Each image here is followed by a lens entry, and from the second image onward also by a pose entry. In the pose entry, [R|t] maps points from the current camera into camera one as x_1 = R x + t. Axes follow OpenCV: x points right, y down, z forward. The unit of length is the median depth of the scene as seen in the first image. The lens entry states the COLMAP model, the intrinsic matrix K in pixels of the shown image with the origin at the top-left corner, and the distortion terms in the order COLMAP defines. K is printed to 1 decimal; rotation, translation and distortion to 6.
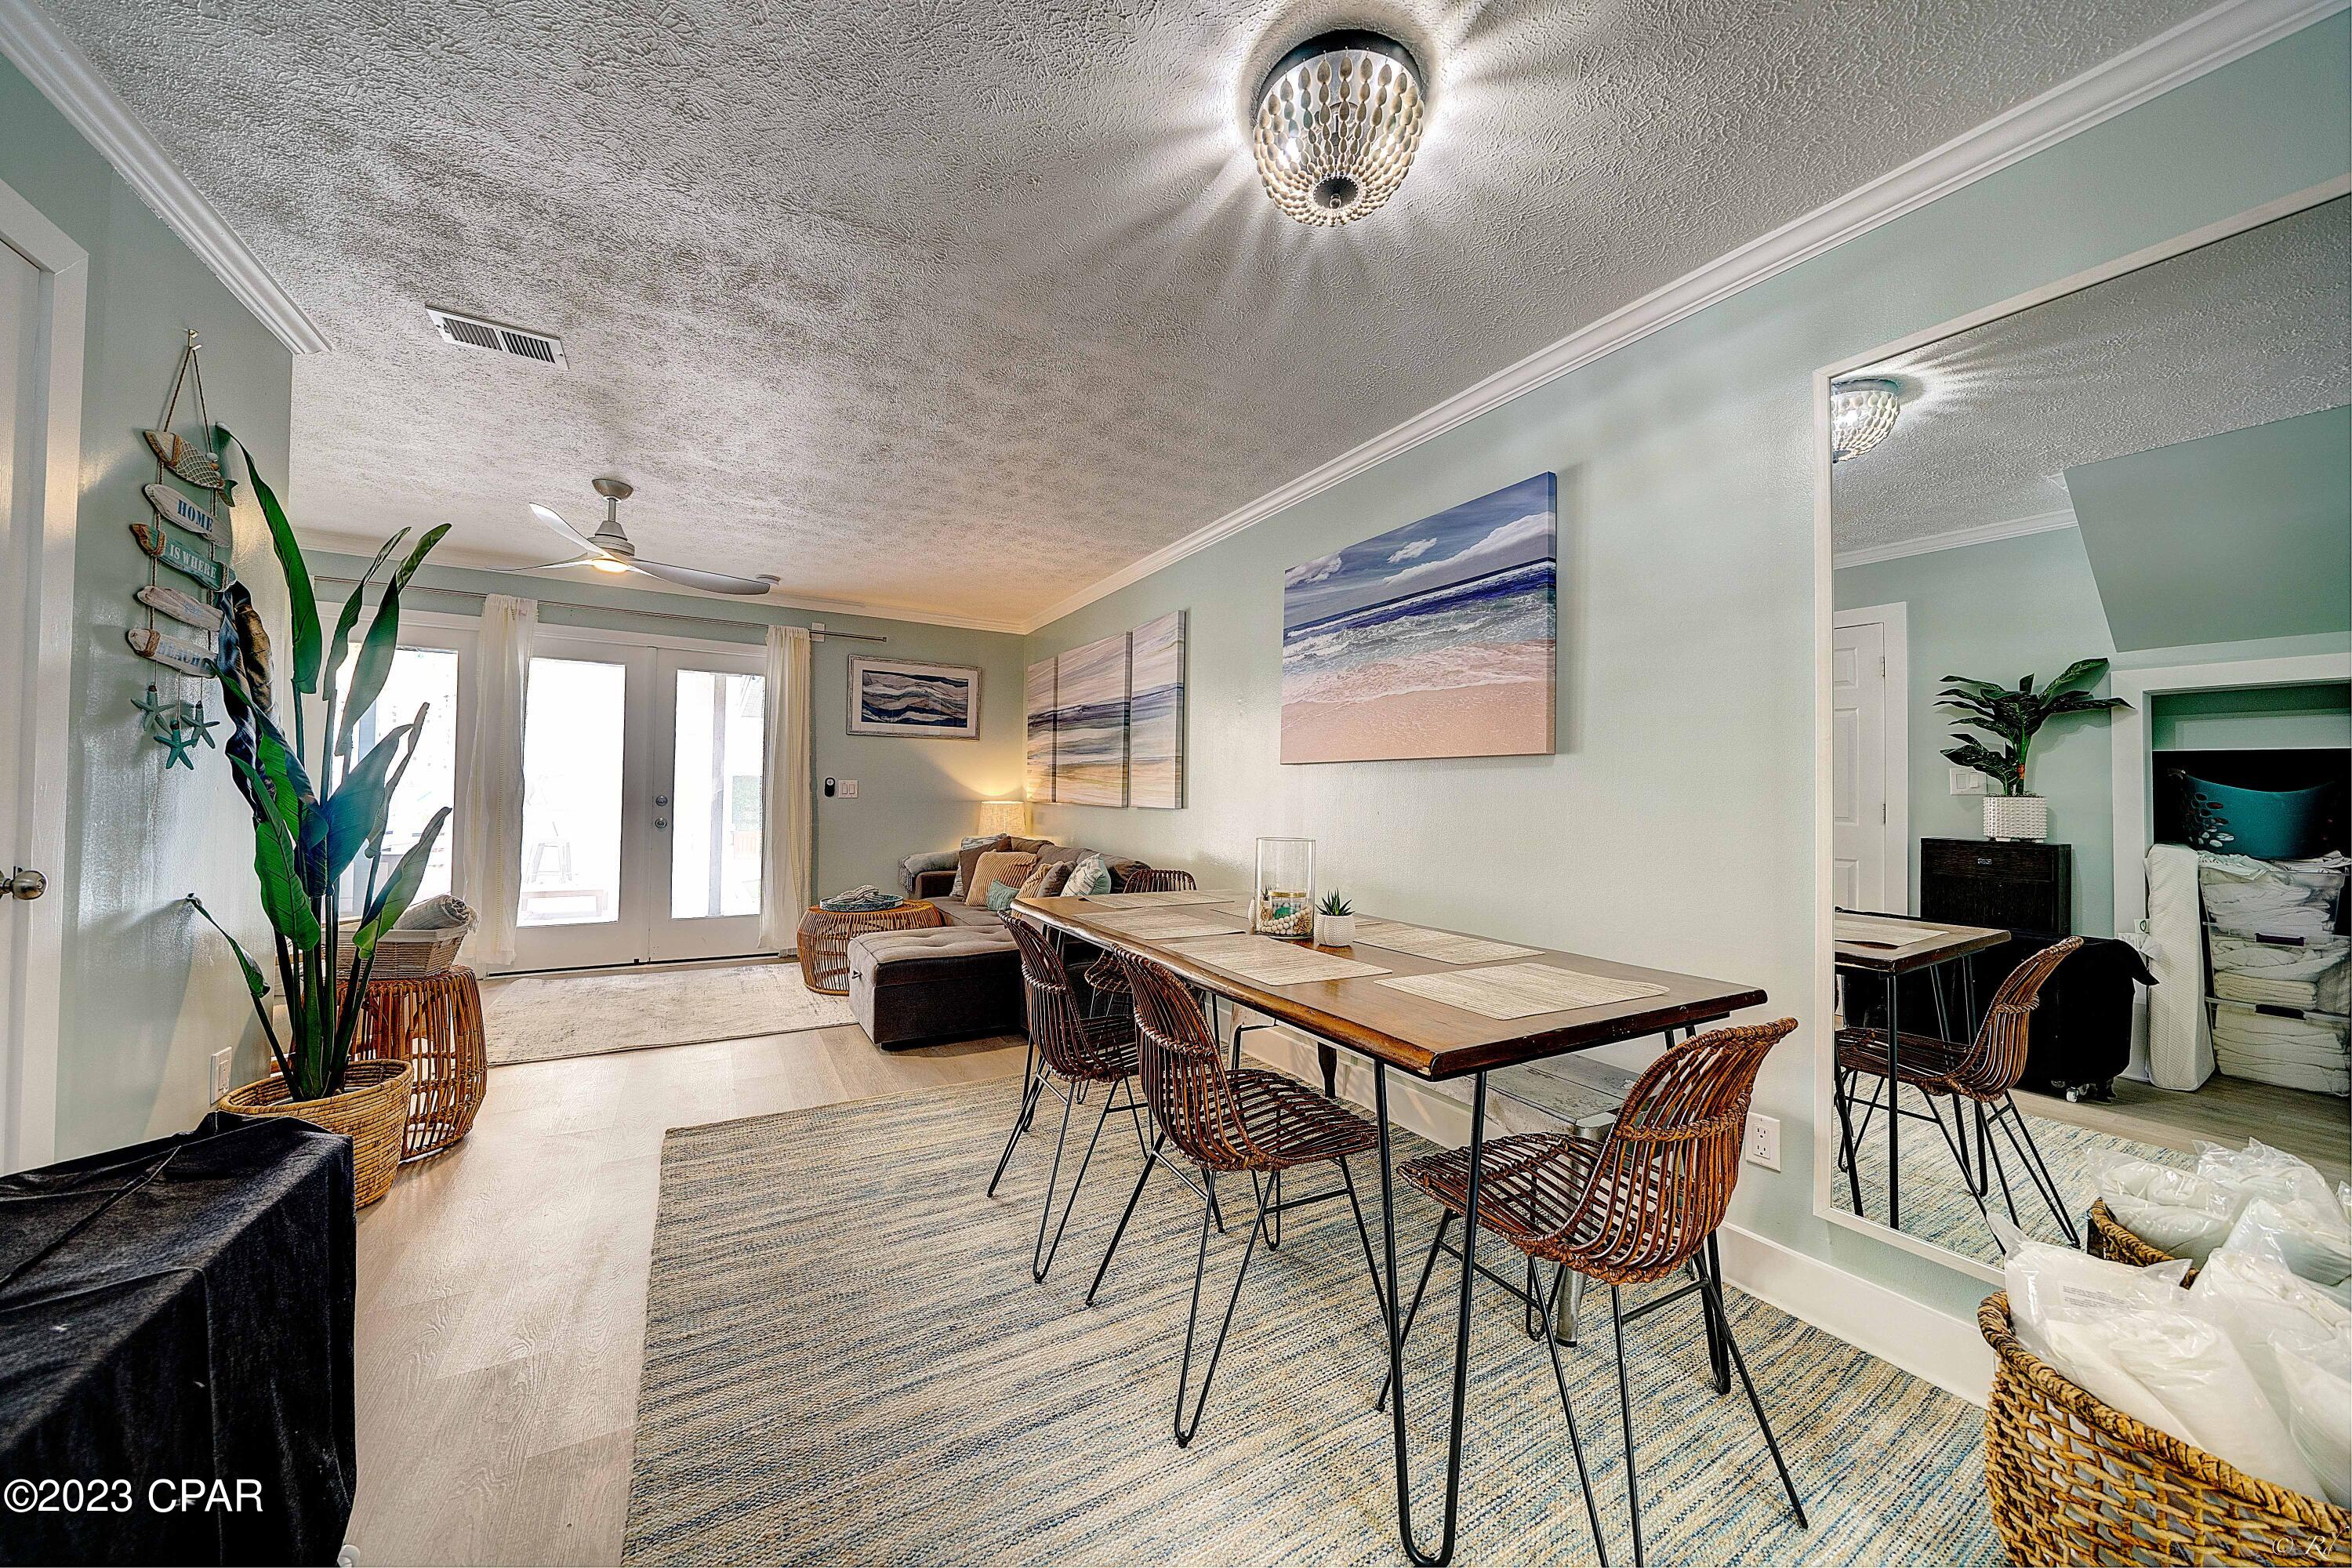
lens RADIAL K [[811.5, 0, 1182.1], [0, 811.5, 786.9], [0, 0, 1]] dist [-0.002511, -0.000492]
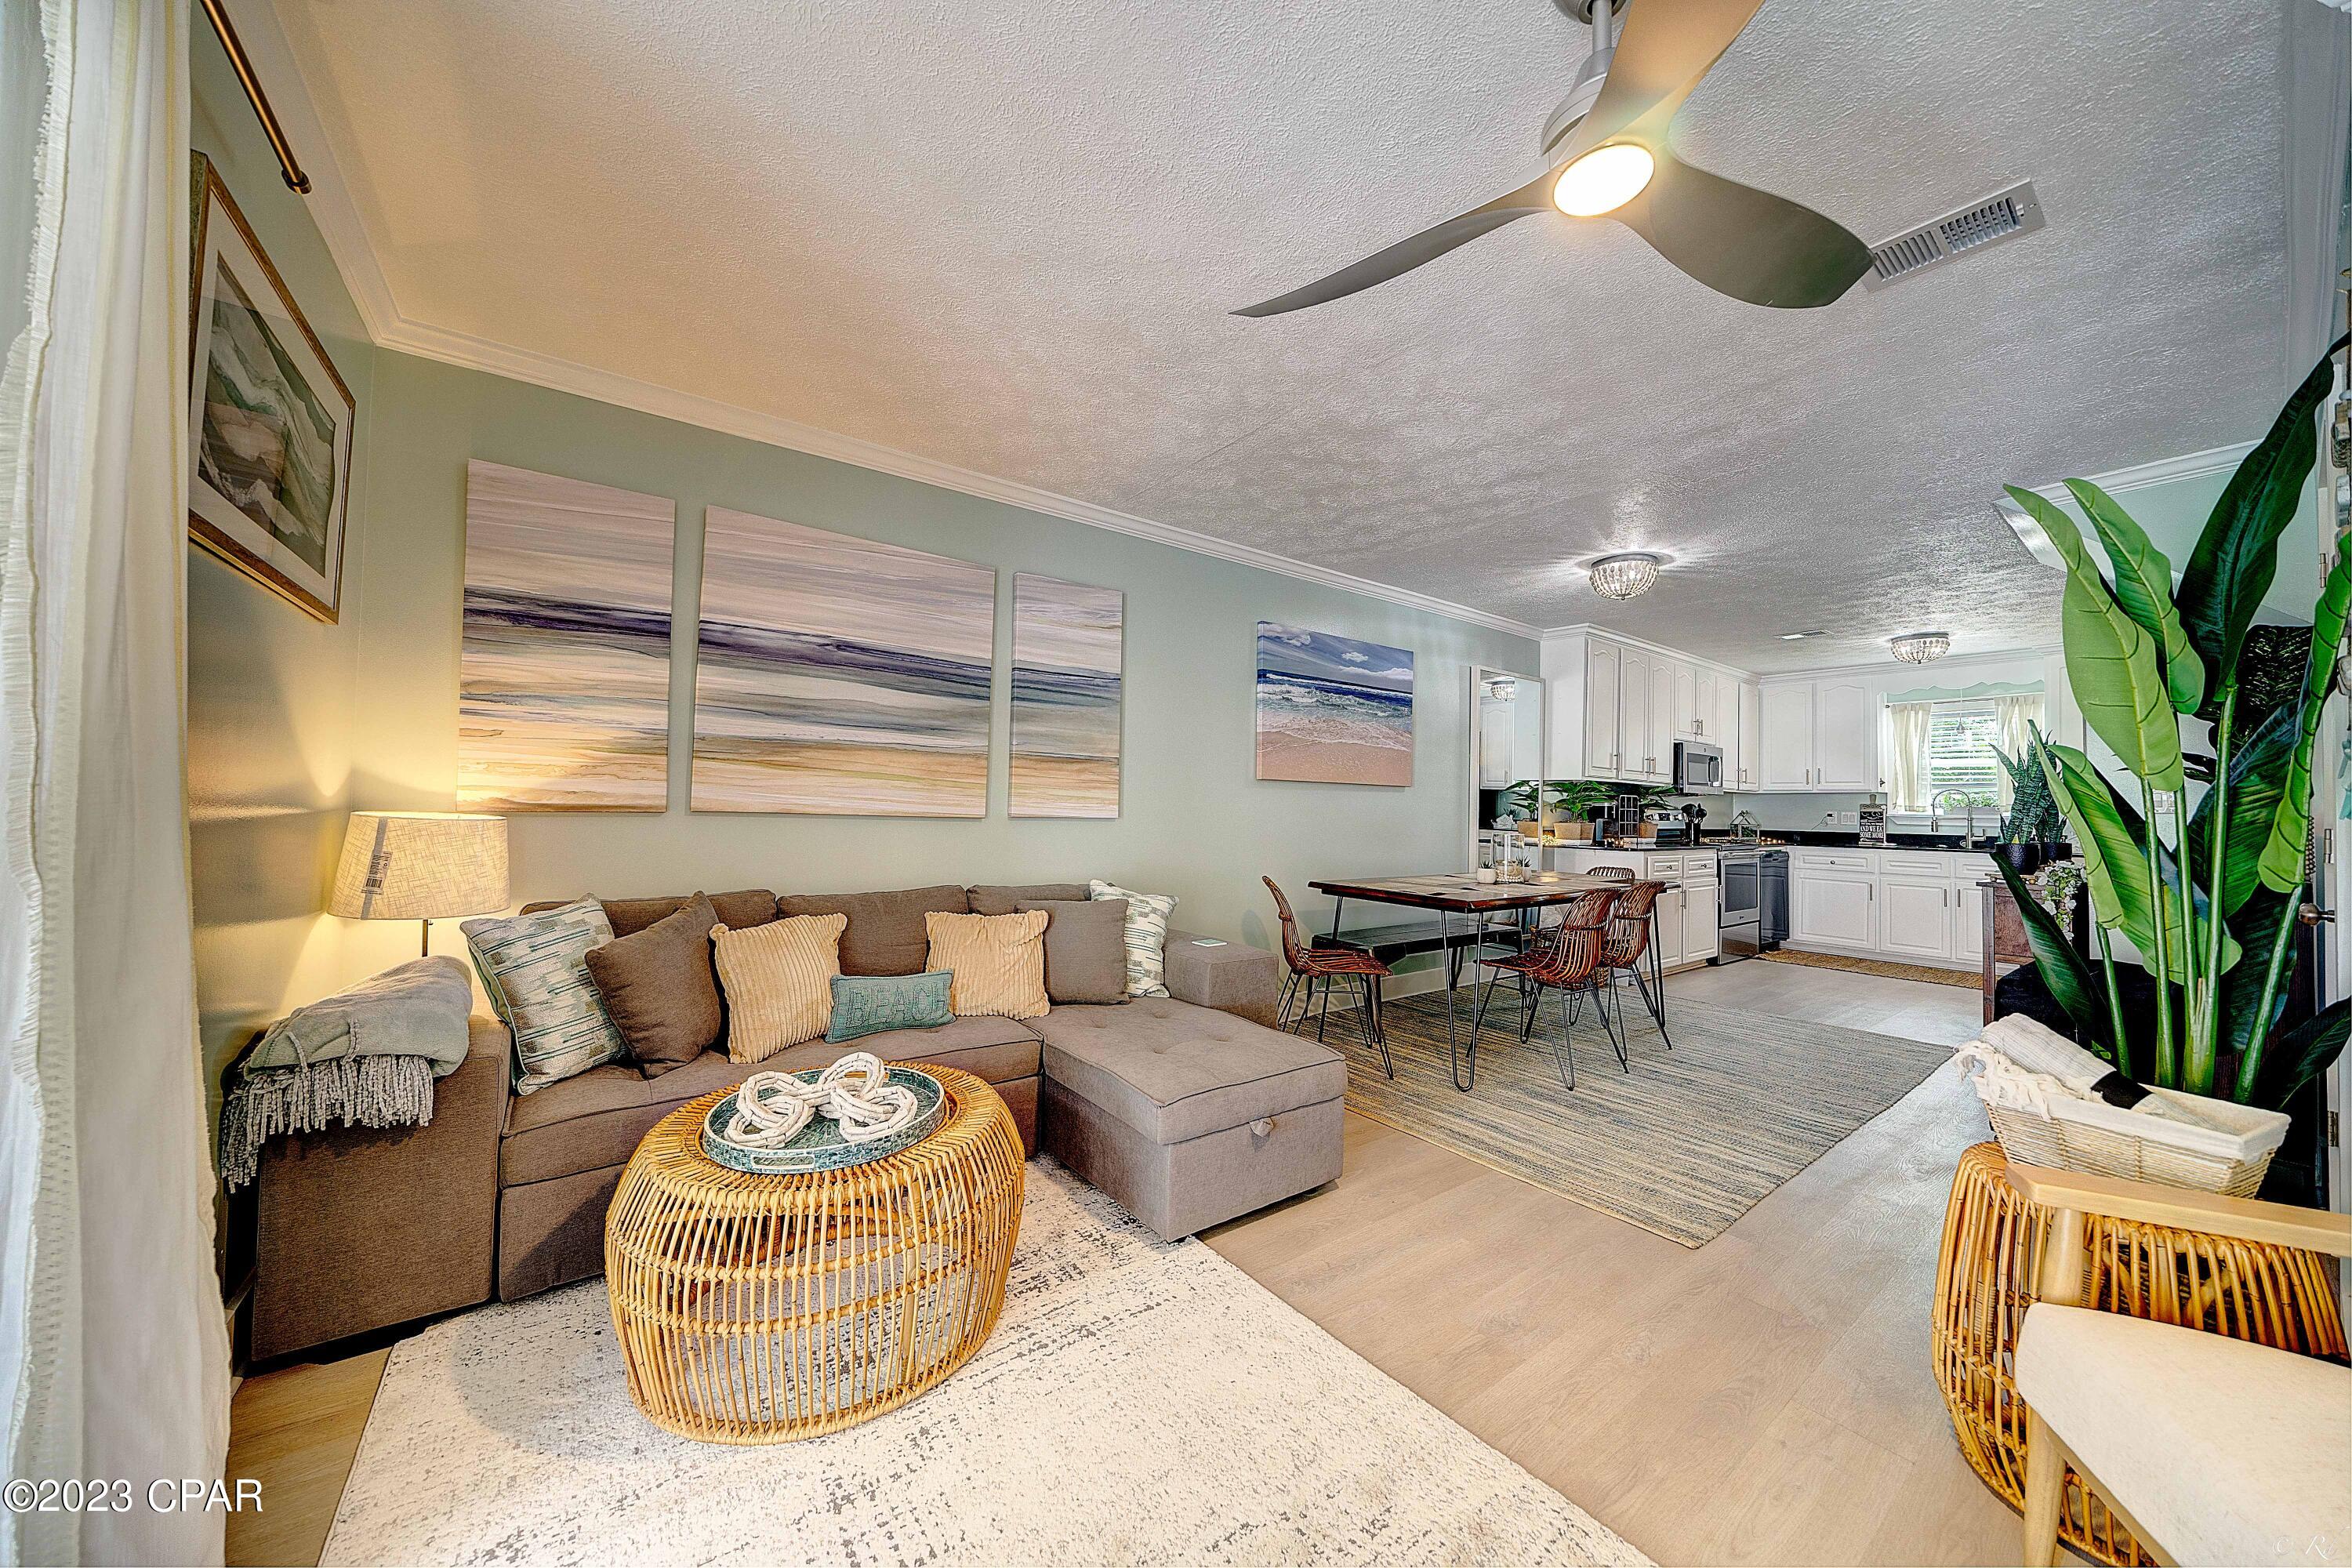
lens RADIAL K [[811.5, 0, 1170.6], [0, 811.5, 784.4], [0, 0, 1]] dist [-0.002511, -0.000492]
pose [[-0.107161, 0.003701, 0.994235, -0.766847], [-0.035841, 0.999329, -0.007583, -0.004115], [-0.993595, -0.036447, -0.106957, 0.899312]]
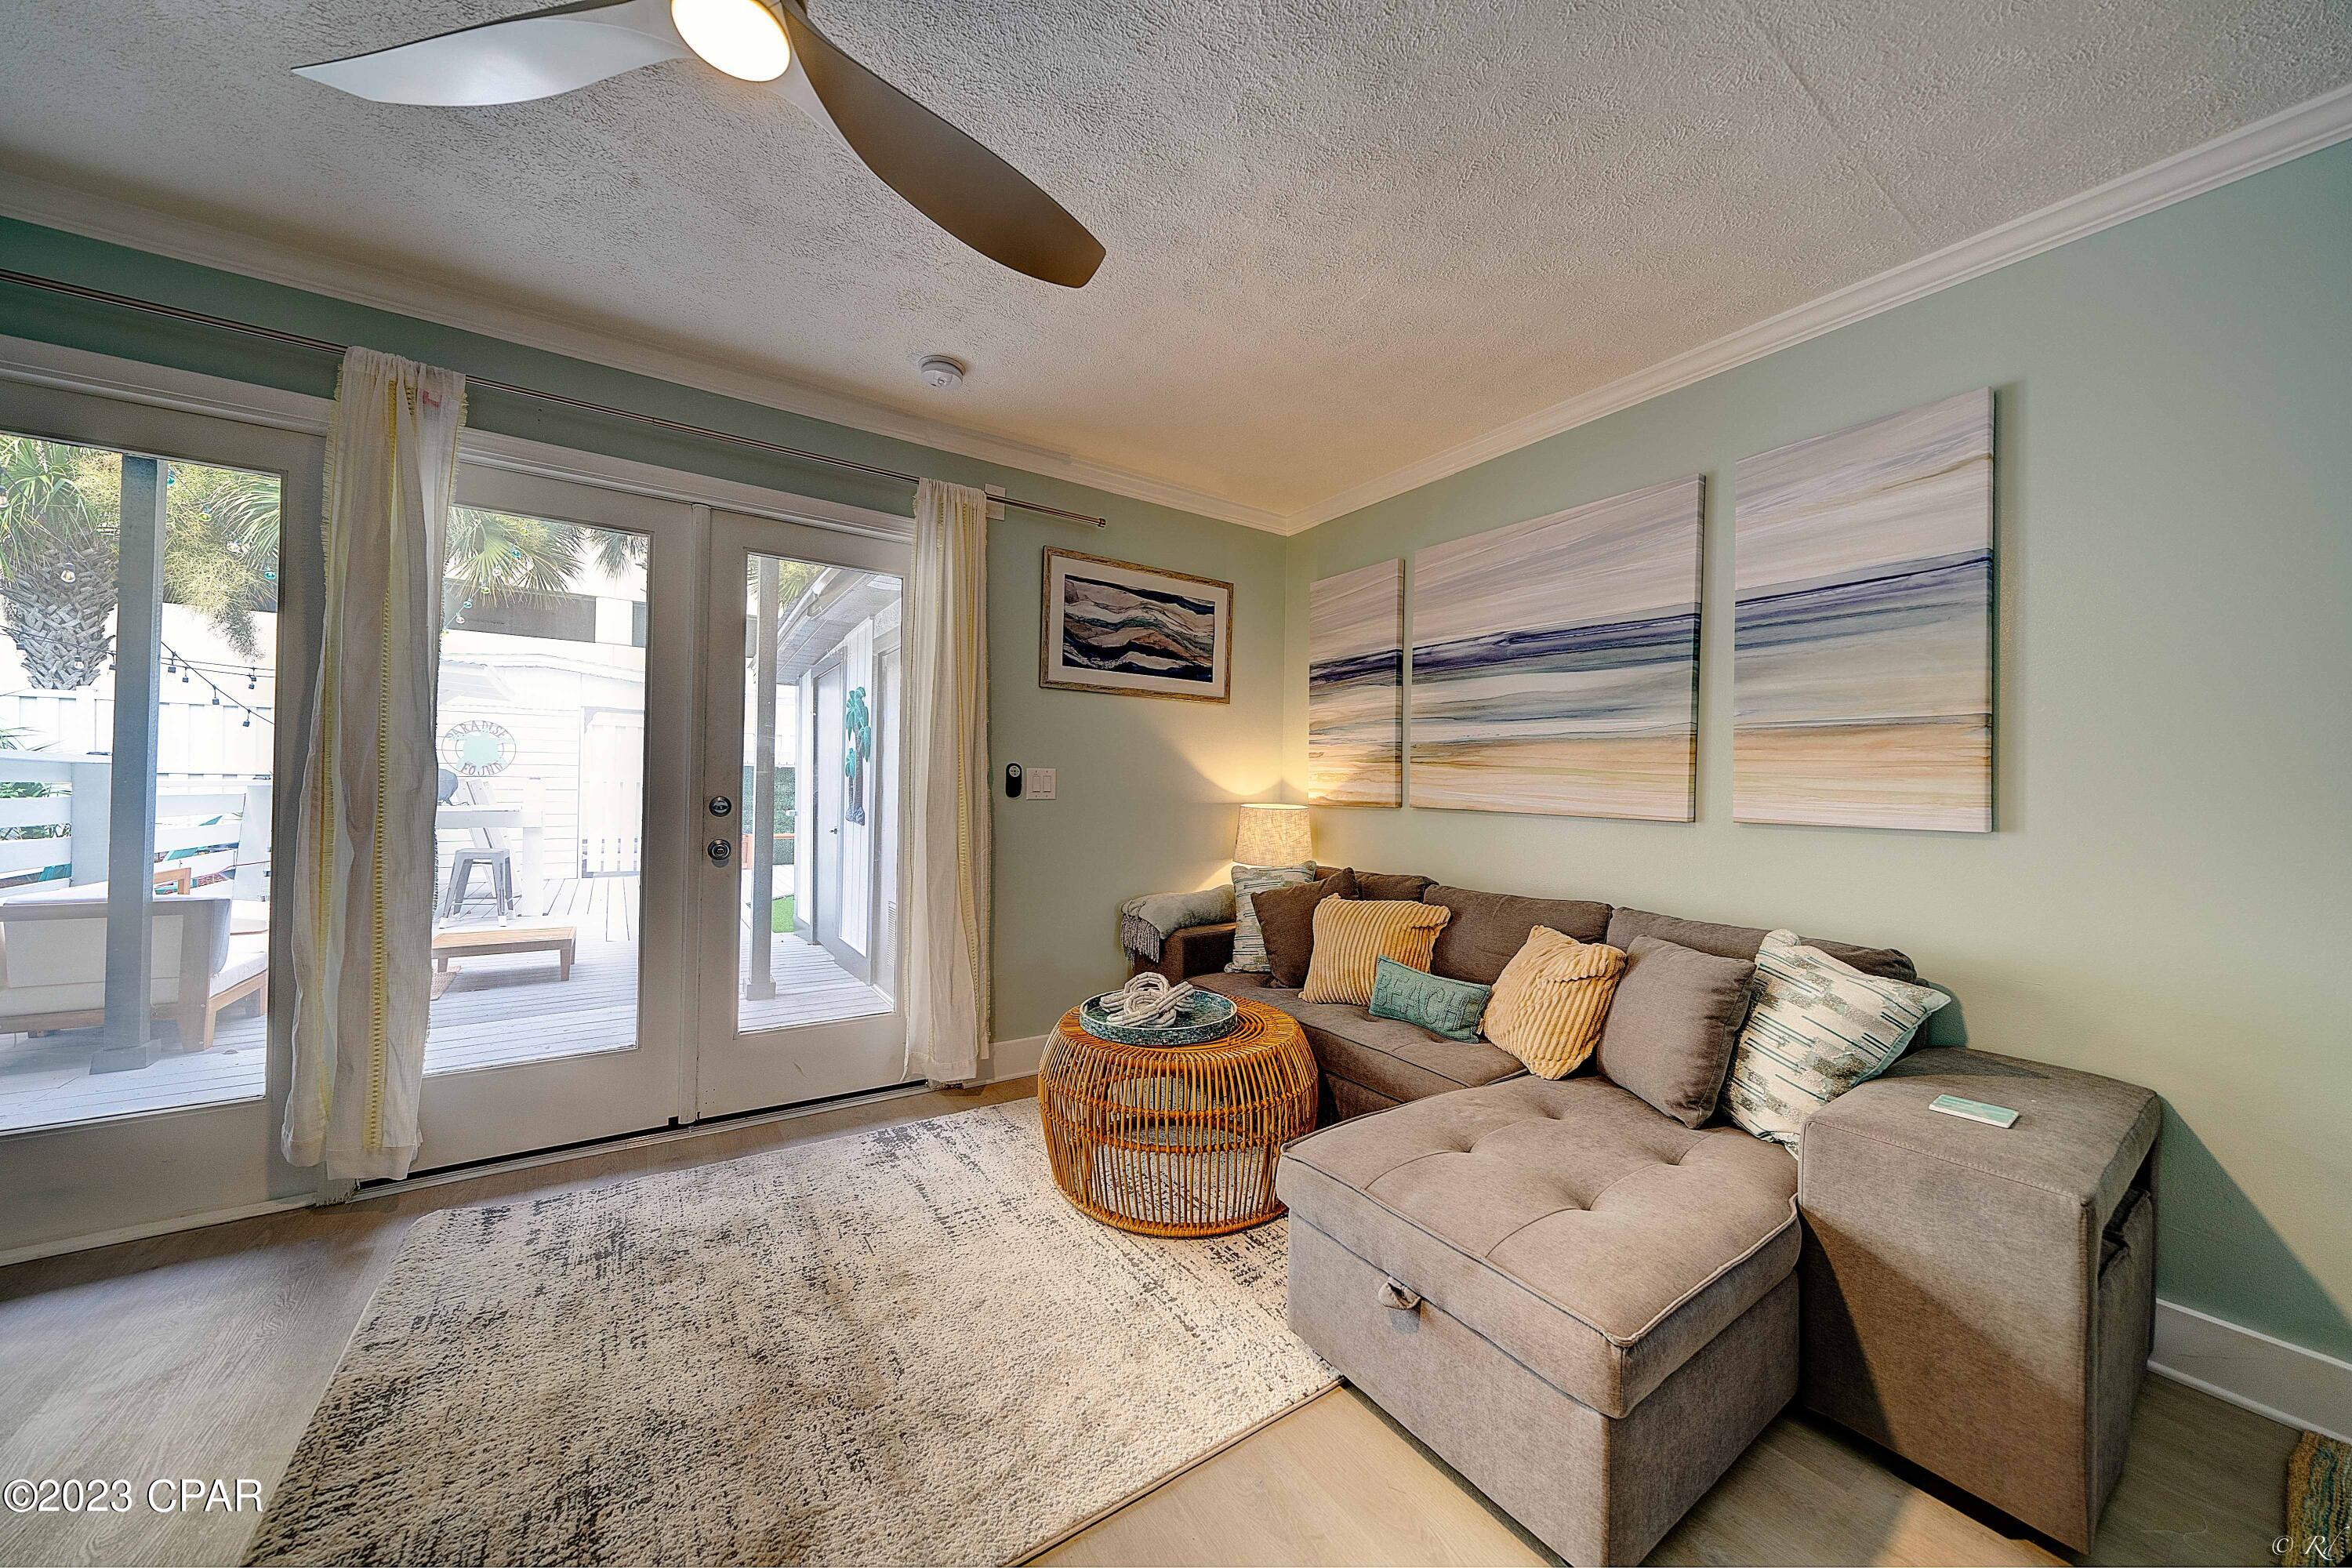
lens RADIAL K [[811.5, 0, 1187.6], [0, 811.5, 785.2], [0, 0, 1]] dist [-0.002511, -0.000492]
pose [[0.998391, 0.001270, 0.056690, -0.403491], [-0.001776, 0.999959, 0.008871, -0.001869], [-0.056676, -0.008957, 0.998352, 0.503952]]
